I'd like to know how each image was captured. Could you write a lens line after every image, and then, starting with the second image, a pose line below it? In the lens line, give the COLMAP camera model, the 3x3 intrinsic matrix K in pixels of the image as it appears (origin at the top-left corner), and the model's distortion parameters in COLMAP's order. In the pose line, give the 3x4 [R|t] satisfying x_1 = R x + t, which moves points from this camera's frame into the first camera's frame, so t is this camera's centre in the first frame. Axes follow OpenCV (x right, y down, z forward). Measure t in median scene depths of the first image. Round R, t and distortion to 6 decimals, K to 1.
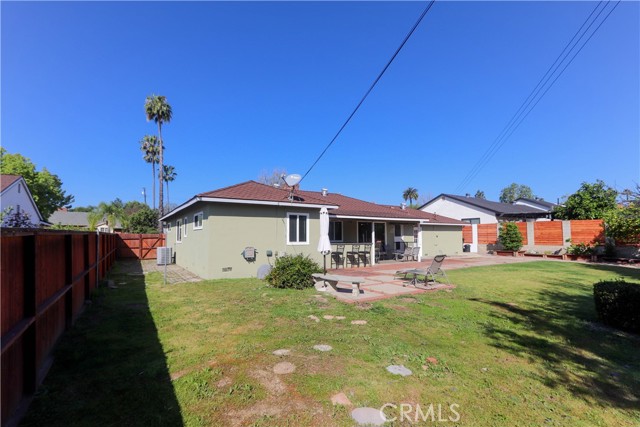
lens RADIAL K [[280.2, 0, 309.9], [0, 280.2, 216.8], [0, 0, 1]] dist [0.001040, -0.000052]
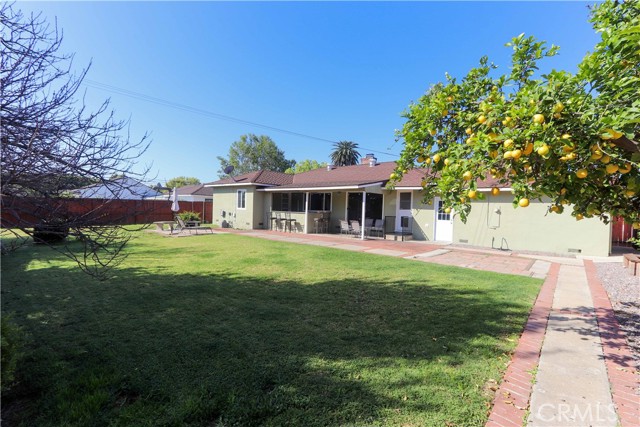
lens RADIAL K [[291.3, 0, 319.5], [0, 291.3, 206.3], [0, 0, 1]] dist [-0.000388, 0.000052]
pose [[0.306998, -0.001228, -0.951709, 1.318673], [0.030481, 0.999499, 0.008543, 0.064409], [0.951222, -0.031631, 0.306881, 0.737819]]
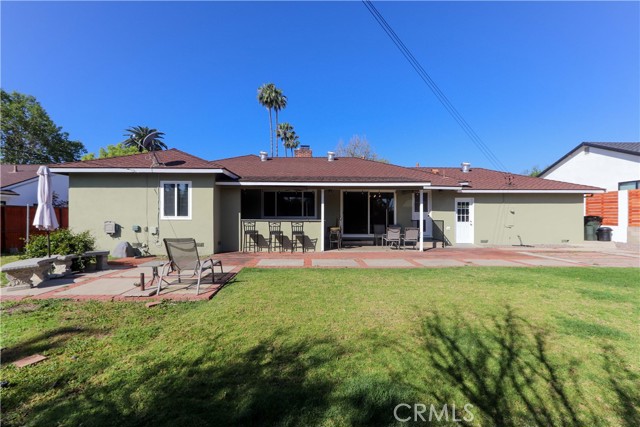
lens RADIAL K [[291.3, 0, 319.5], [0, 291.3, 206.3], [0, 0, 1]] dist [-0.000388, 0.000052]
pose [[0.869550, -0.013591, -0.493657, 0.600892], [0.030777, 0.999170, 0.026704, 0.040955], [0.492884, -0.038413, 0.869247, 0.374074]]
